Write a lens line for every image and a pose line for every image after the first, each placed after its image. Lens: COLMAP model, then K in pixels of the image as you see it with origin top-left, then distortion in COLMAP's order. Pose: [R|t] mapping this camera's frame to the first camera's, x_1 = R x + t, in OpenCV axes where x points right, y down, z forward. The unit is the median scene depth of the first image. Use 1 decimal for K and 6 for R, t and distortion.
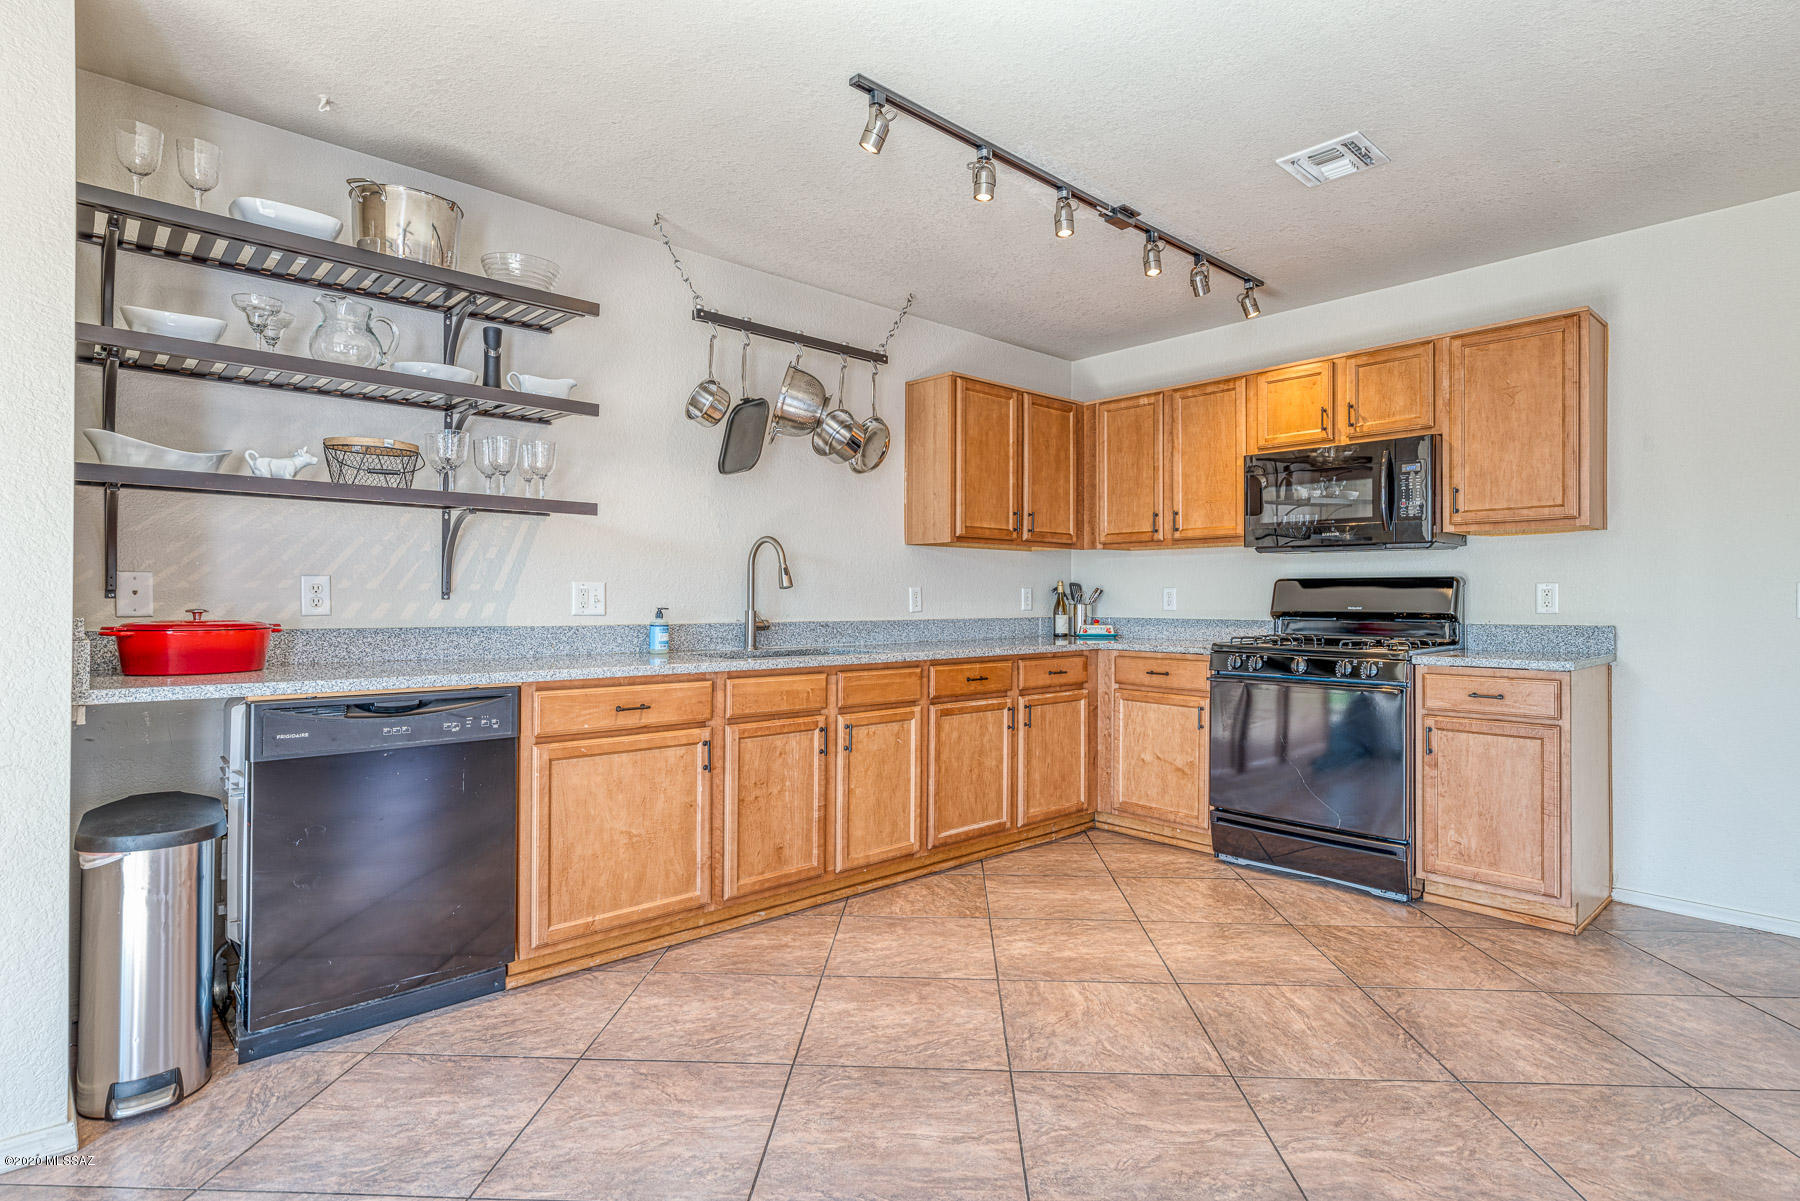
lens RADIAL K [[913.2, 0, 903.4], [0, 913.2, 596.5], [0, 0, 1]] dist [-0.001316, 0.002617]
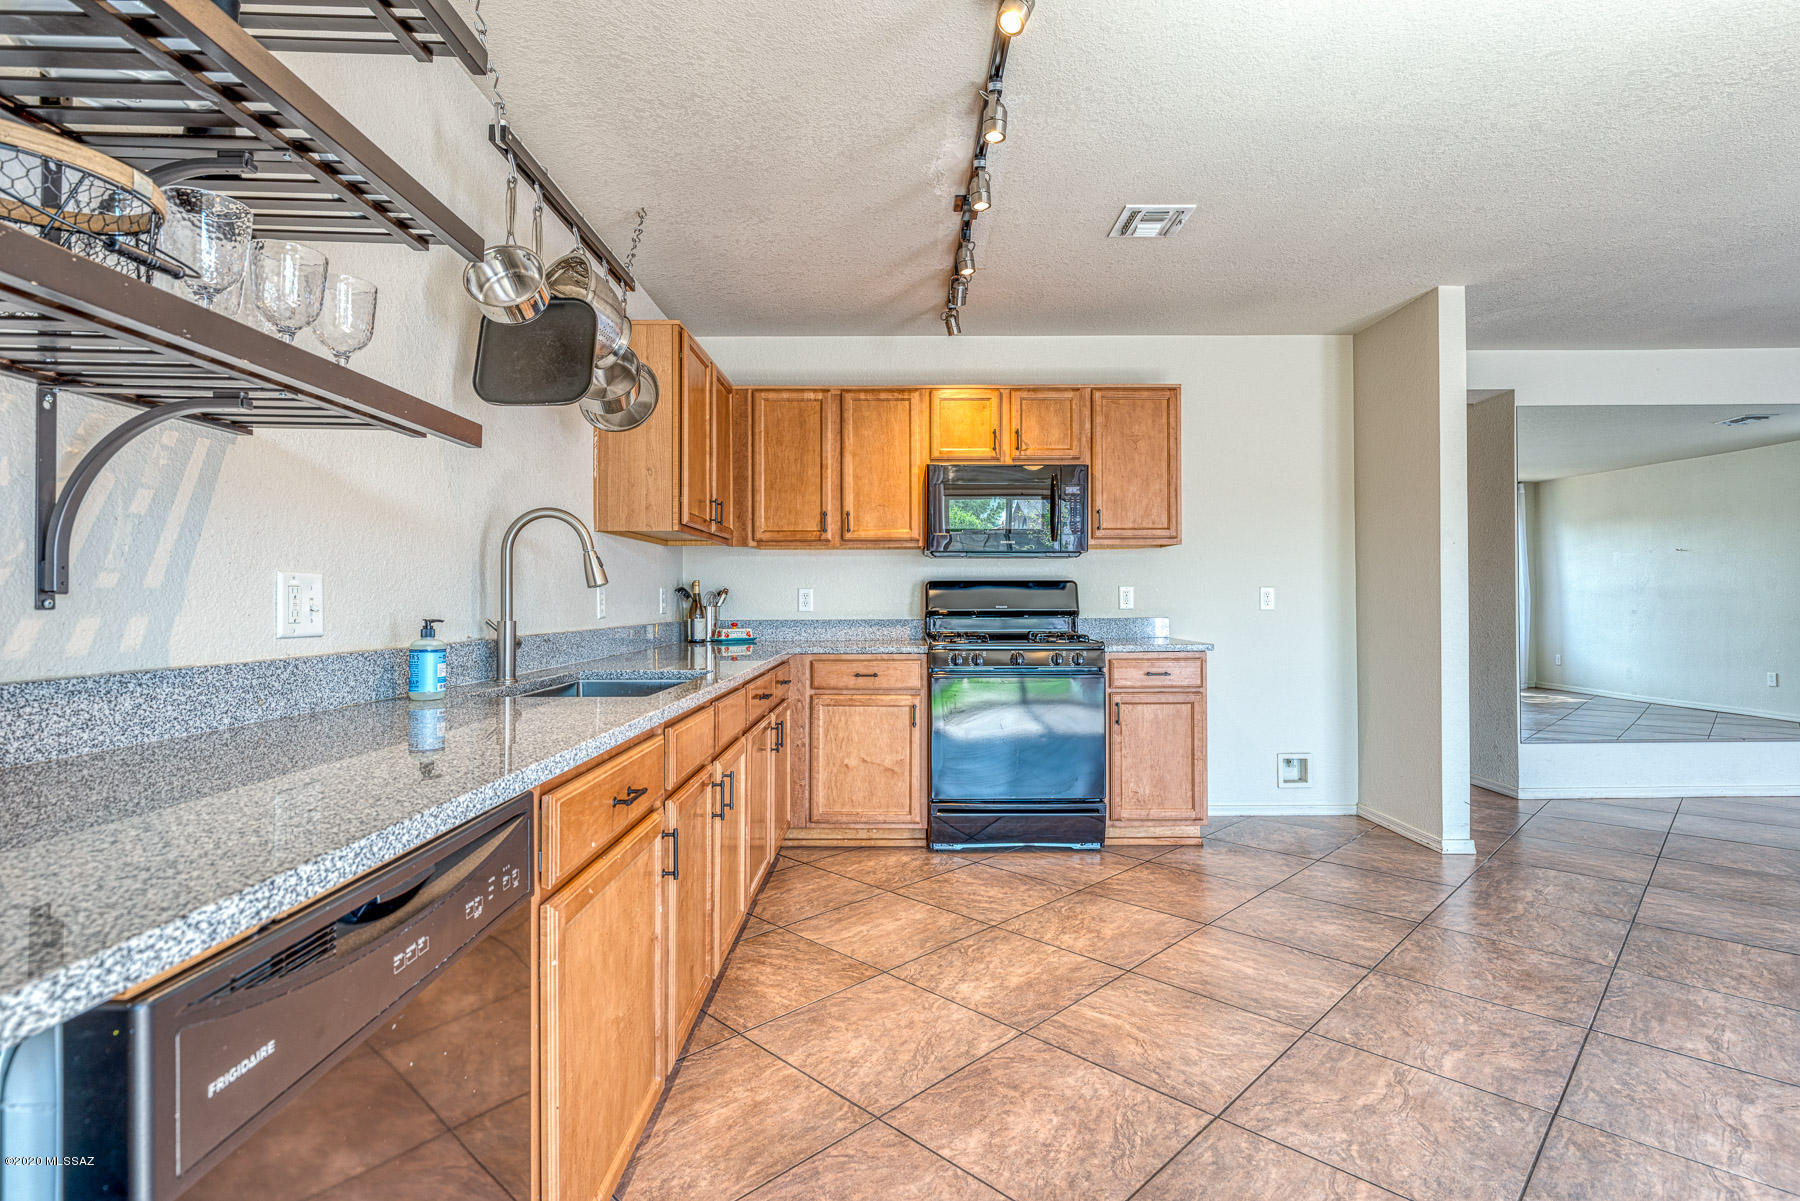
lens RADIAL K [[865.9, 0, 906.6], [0, 865.9, 595.3], [0, 0, 1]] dist [-0.002304, 0.001749]
pose [[0.673128, -0.001180, 0.739525, -0.439113], [0.003020, 0.999995, -0.001153, -0.001185], [-0.739520, 0.003009, 0.673128, 0.387716]]
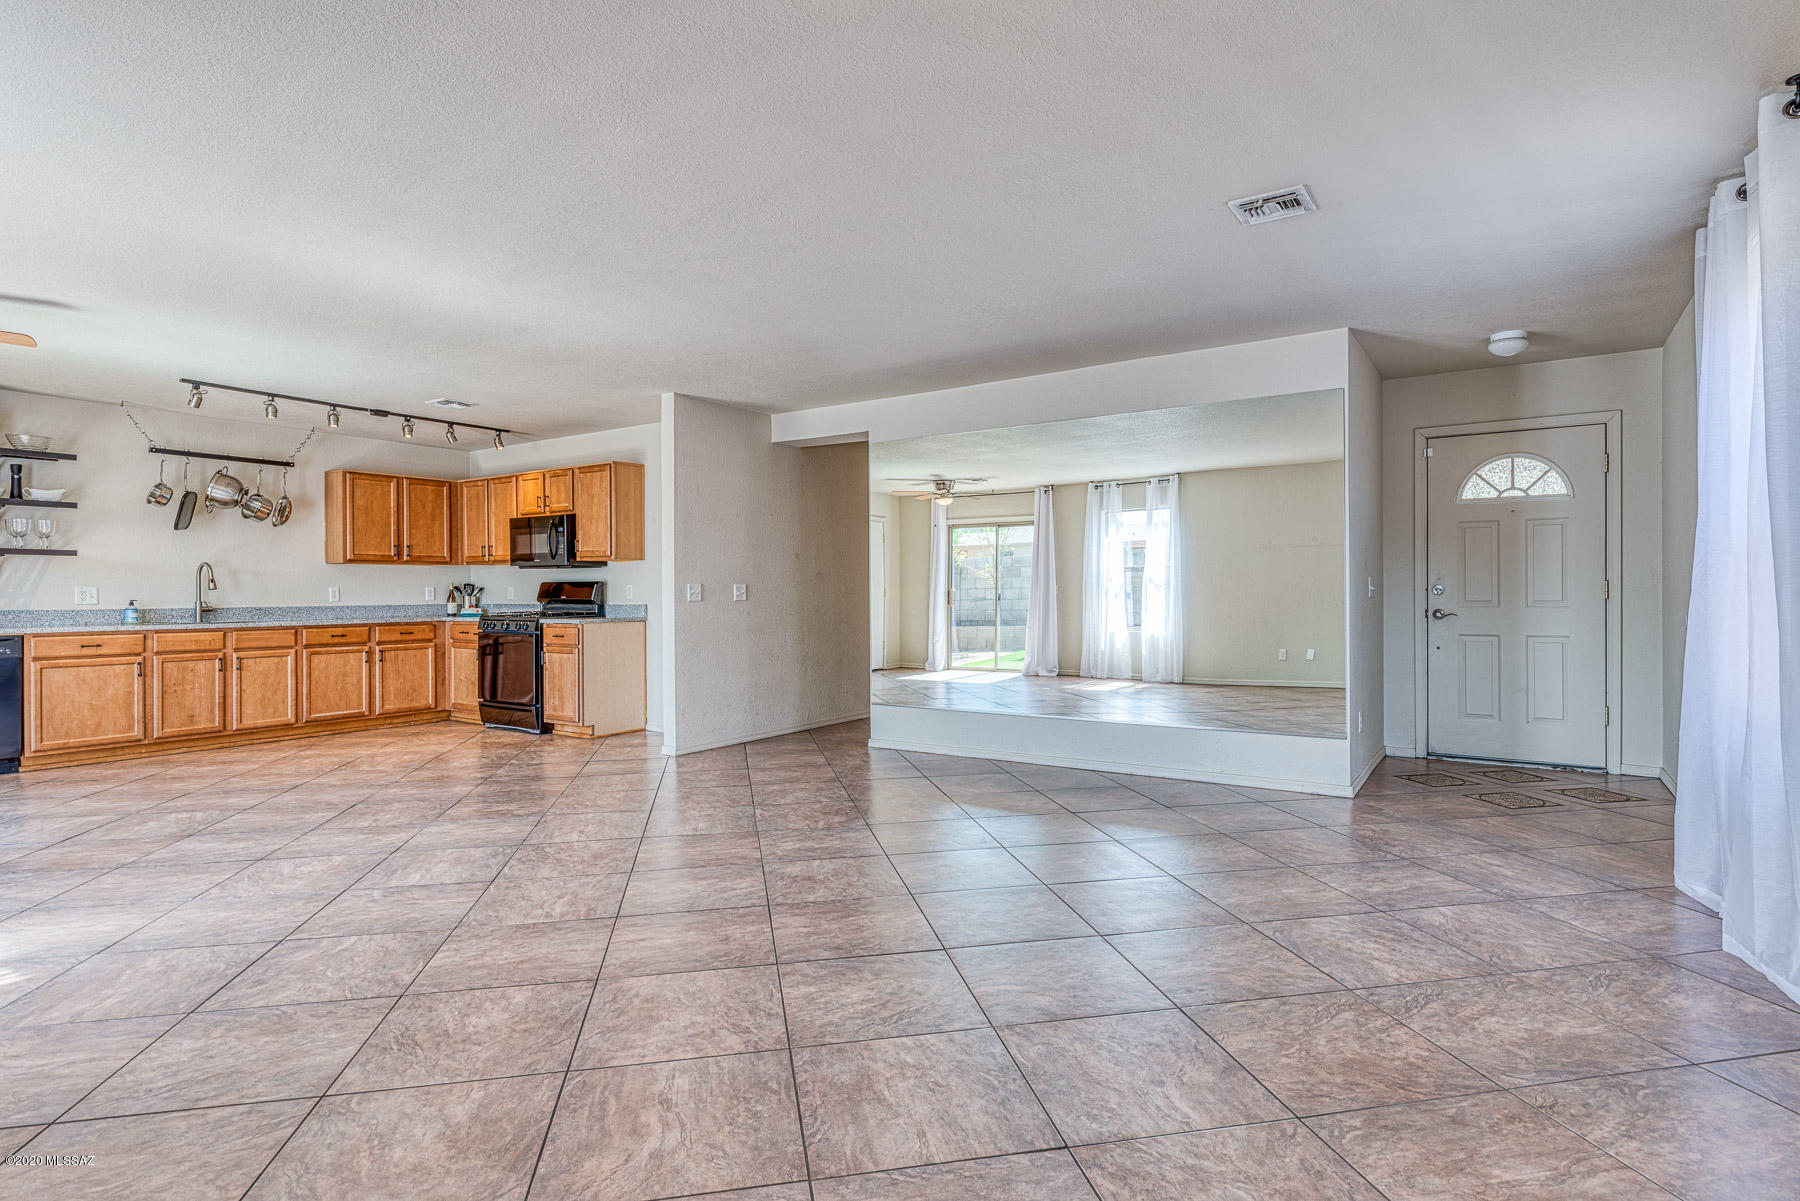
lens RADIAL K [[913.2, 0, 895.9], [0, 913.2, 597.4], [0, 0, 1]] dist [-0.001316, 0.002617]
pose [[0.972613, -0.008120, 0.232288, 0.814024], [0.005551, 0.999916, 0.011711, -0.006828], [-0.232364, -0.010100, 0.972576, -1.196870]]
